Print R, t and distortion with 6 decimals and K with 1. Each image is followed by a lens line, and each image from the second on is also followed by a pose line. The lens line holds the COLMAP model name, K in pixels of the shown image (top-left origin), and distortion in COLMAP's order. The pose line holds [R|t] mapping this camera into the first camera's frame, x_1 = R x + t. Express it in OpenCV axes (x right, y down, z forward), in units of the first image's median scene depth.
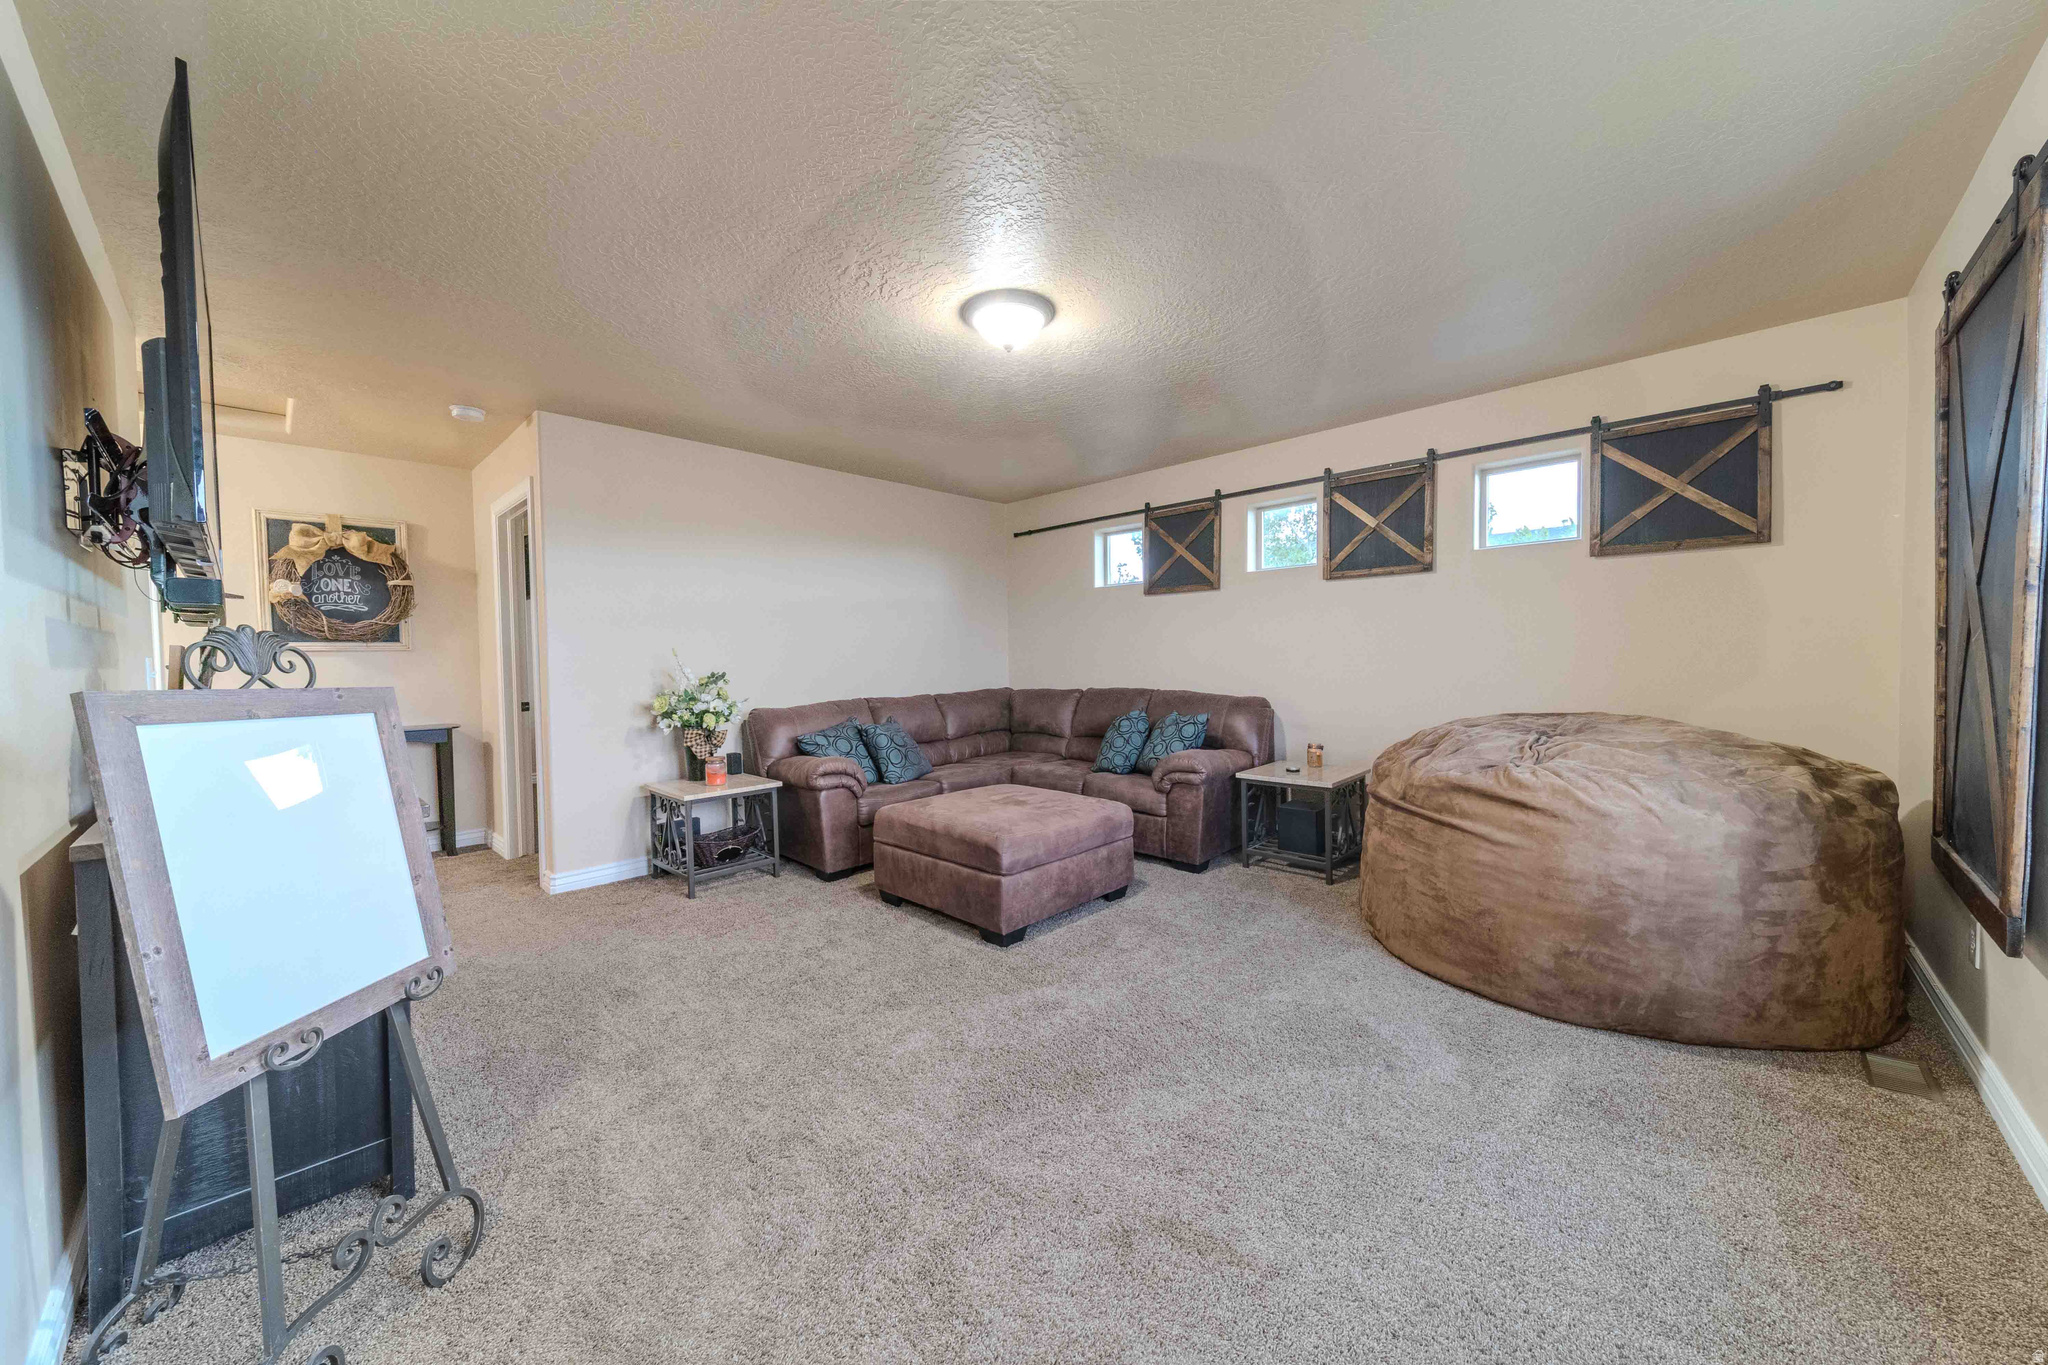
lens RADIAL K [[712.8, 0, 1020.2], [0, 712.8, 676.9], [0, 0, 1]] dist [0.013912, -0.003077]
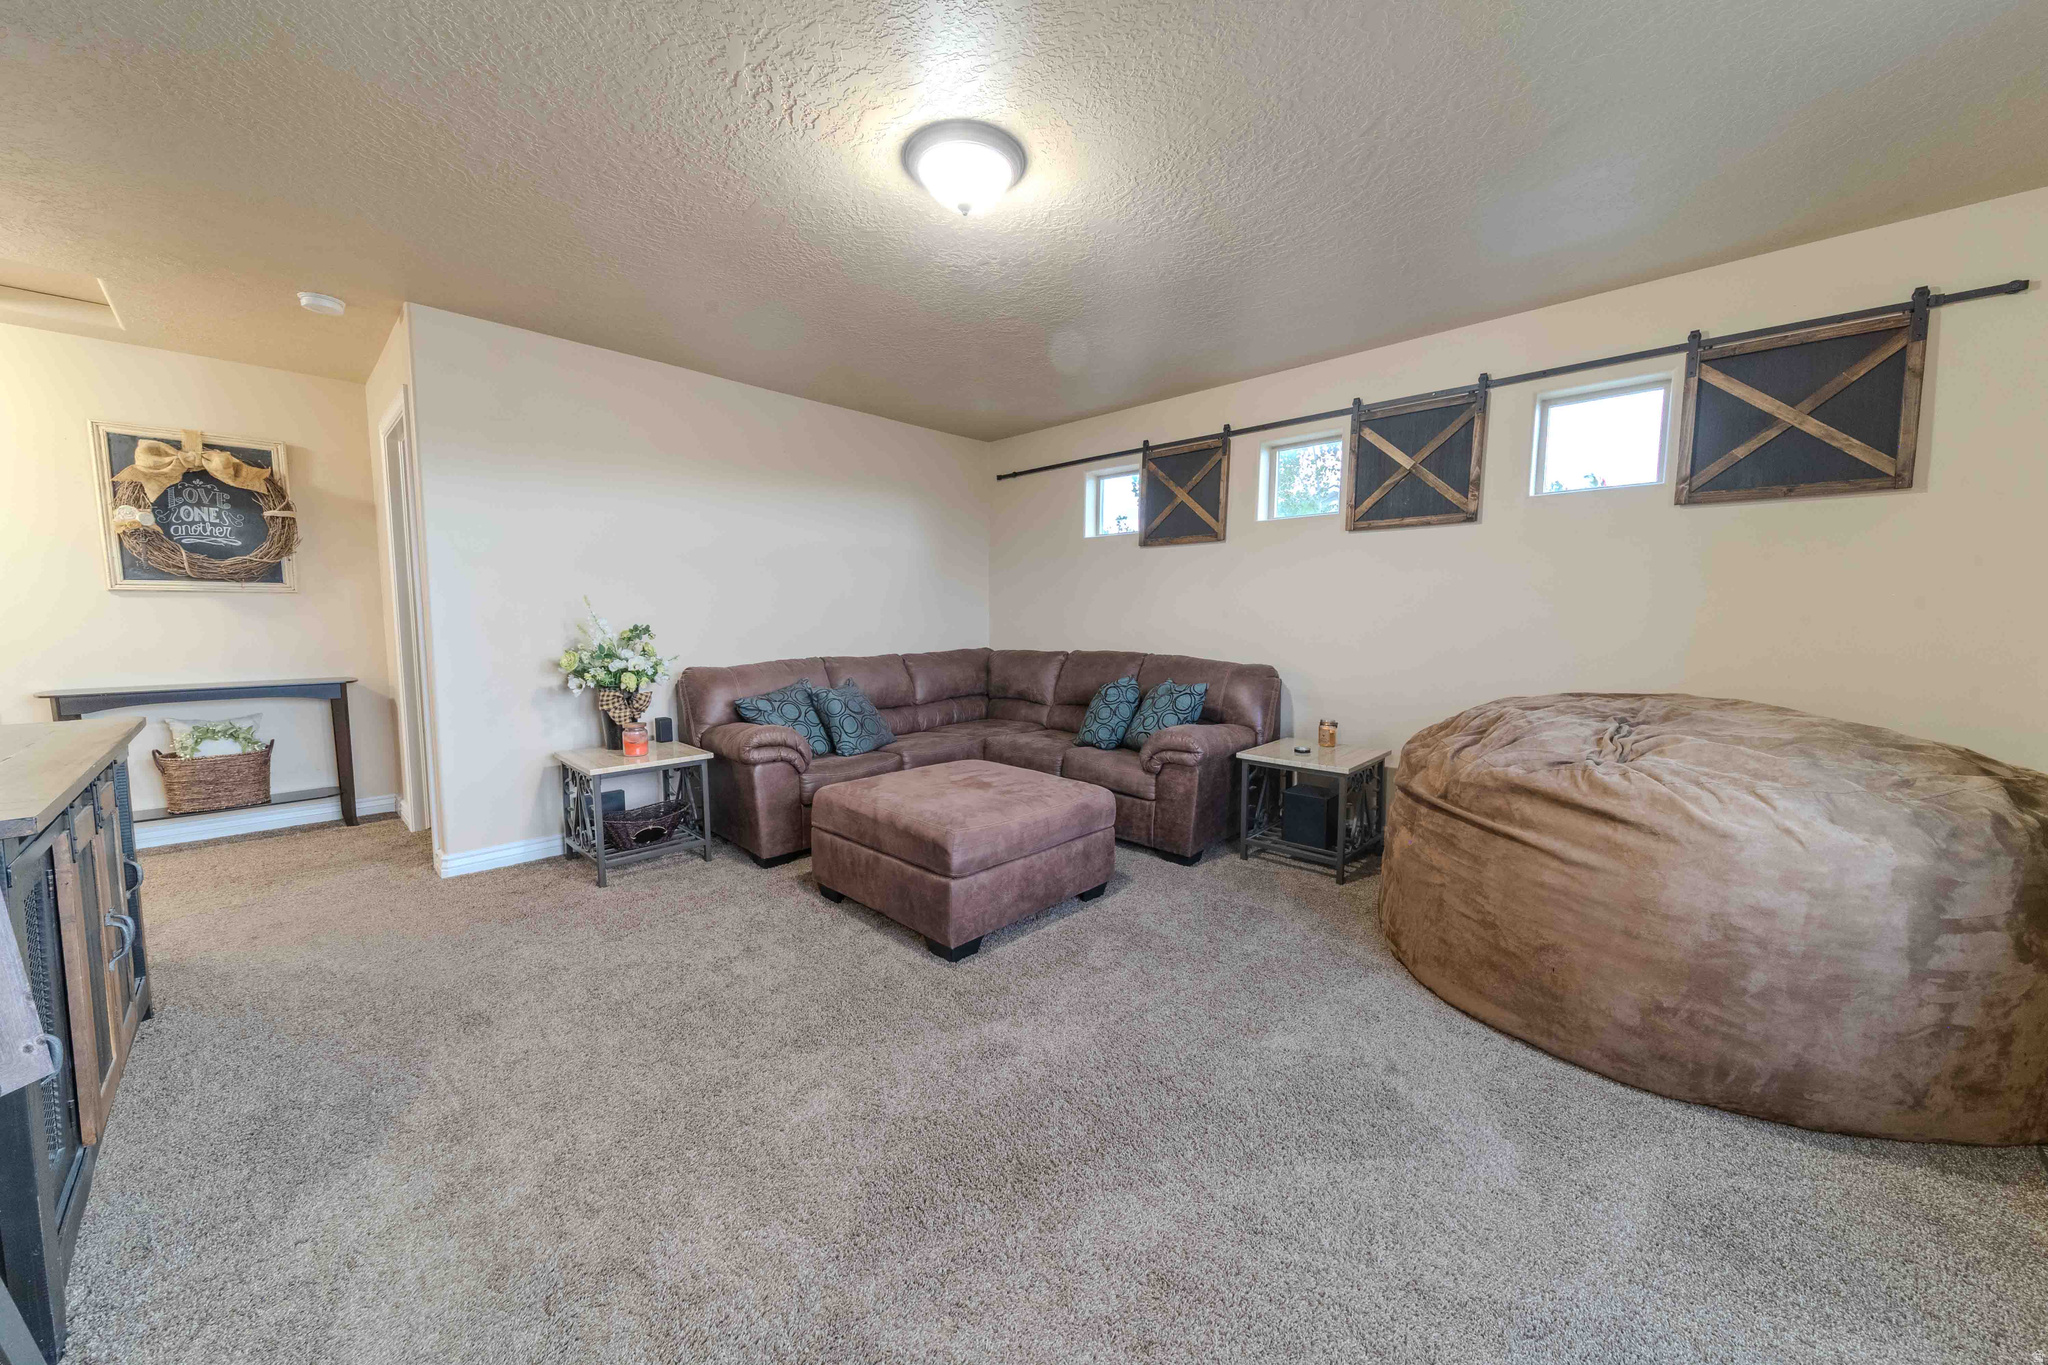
lens RADIAL K [[712.8, 0, 1020.2], [0, 712.8, 676.9], [0, 0, 1]] dist [0.013912, -0.003077]
pose [[0.999817, 0.018992, 0.002135, 0.046025], [-0.019084, 0.998093, 0.058699, -0.004296], [-0.001016, -0.058729, 0.998273, 0.180873]]
